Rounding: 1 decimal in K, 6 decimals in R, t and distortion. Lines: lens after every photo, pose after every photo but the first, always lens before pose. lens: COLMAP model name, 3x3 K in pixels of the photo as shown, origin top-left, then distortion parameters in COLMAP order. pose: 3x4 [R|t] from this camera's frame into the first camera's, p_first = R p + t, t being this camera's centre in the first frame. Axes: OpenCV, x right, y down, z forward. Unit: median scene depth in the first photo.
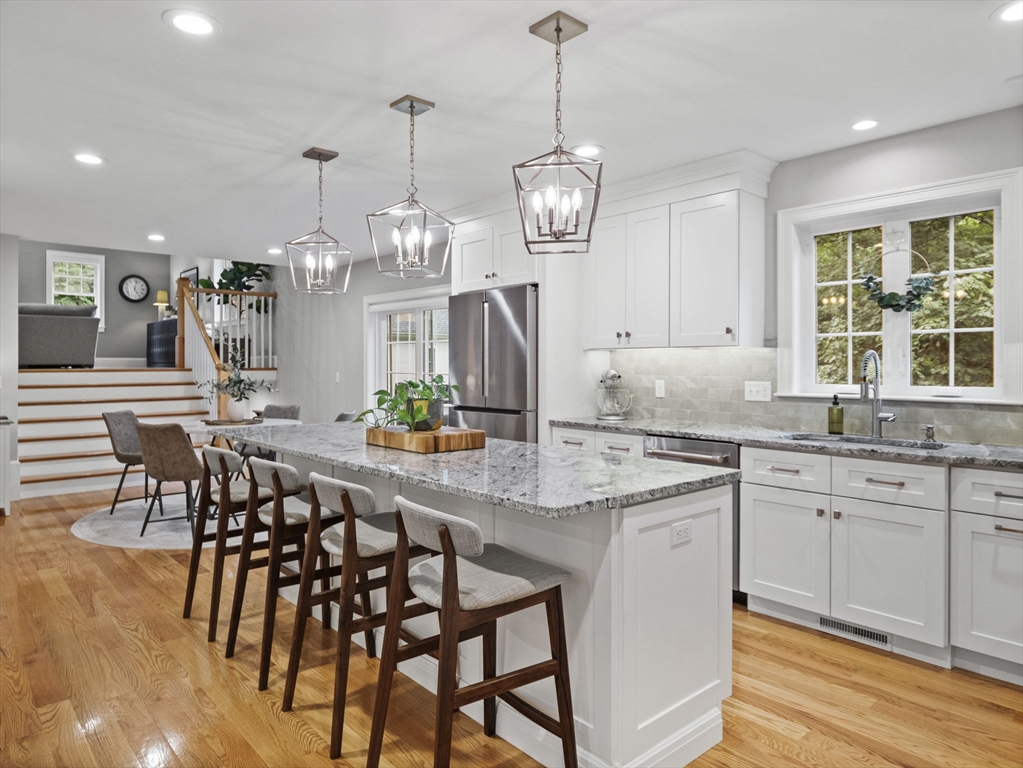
lens RADIAL K [[654.2, 0, 509.2], [0, 654.2, 366.8], [0, 0, 1]] dist [-0.011807, 0.004016]
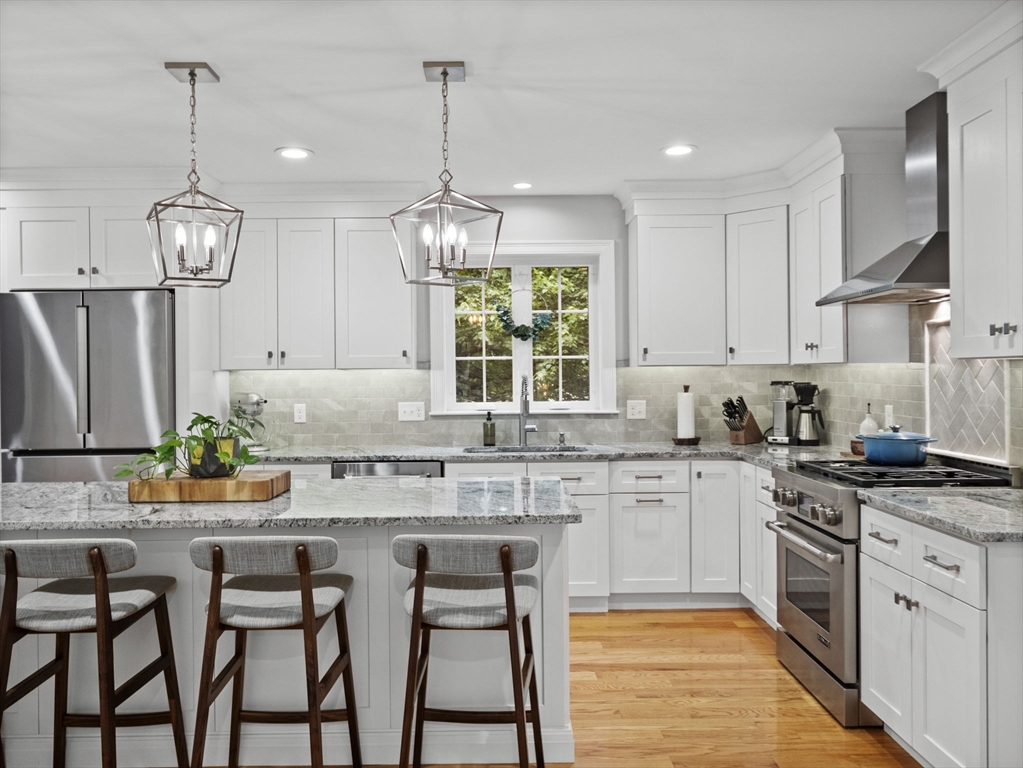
lens RADIAL K [[785.3, 0, 511.3], [0, 785.3, 381.4], [0, 0, 1]] dist [-0.004906, -0.000548]
pose [[0.656609, -0.013419, 0.754112, -0.514228], [0.011879, 0.999902, 0.007449, -0.019989], [-0.754137, 0.004067, 0.656704, 0.063399]]
